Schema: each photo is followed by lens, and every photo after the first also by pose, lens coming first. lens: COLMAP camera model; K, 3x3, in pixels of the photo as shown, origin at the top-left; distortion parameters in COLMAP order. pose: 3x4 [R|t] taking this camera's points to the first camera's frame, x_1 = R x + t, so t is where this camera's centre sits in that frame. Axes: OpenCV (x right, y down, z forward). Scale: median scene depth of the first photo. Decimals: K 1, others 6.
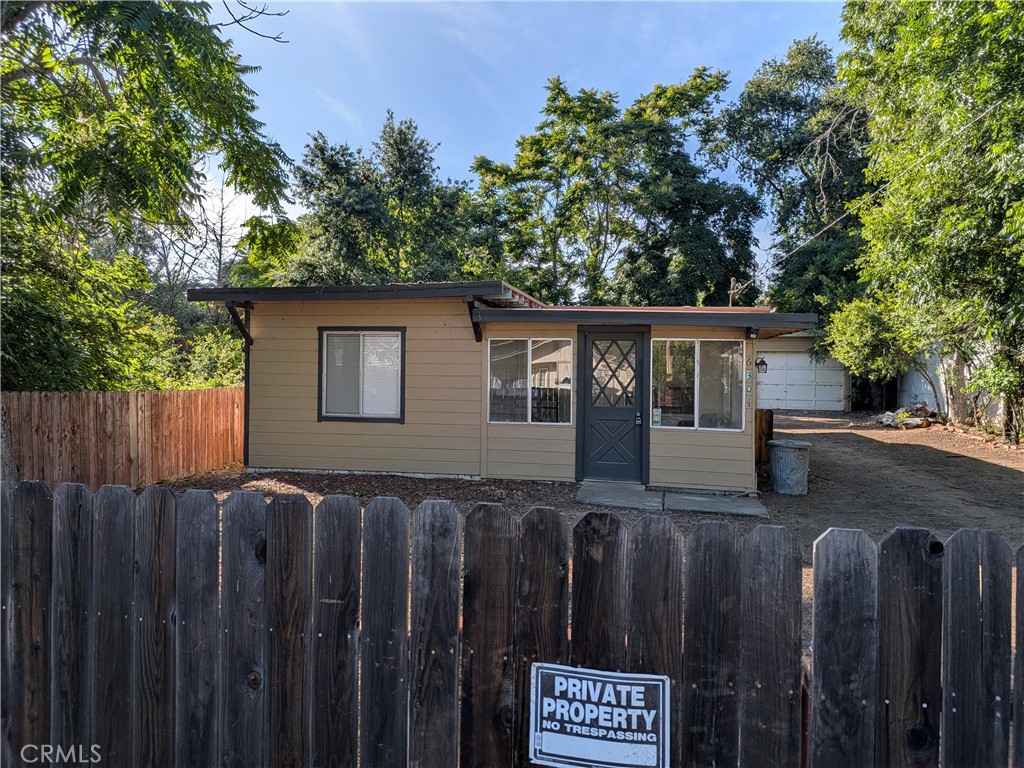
lens RADIAL K [[669.8, 0, 512.0], [0, 669.8, 384.0], [0, 0, 1]] dist [0.098258, -0.144279]
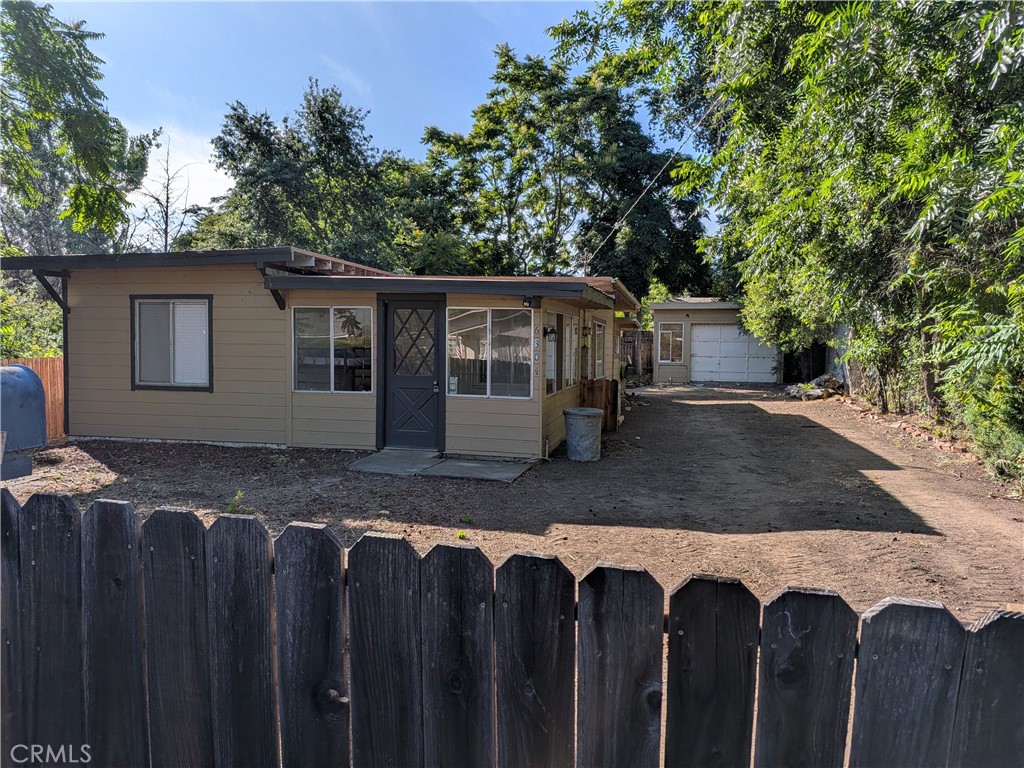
lens RADIAL K [[669.8, 0, 512.0], [0, 669.8, 384.0], [0, 0, 1]] dist [0.098258, -0.144279]
pose [[0.999970, 0.000189, -0.007724, 0.116972], [0.000103, 0.999287, 0.037759, 0.003478], [0.007726, -0.037759, 0.999257, -0.000880]]
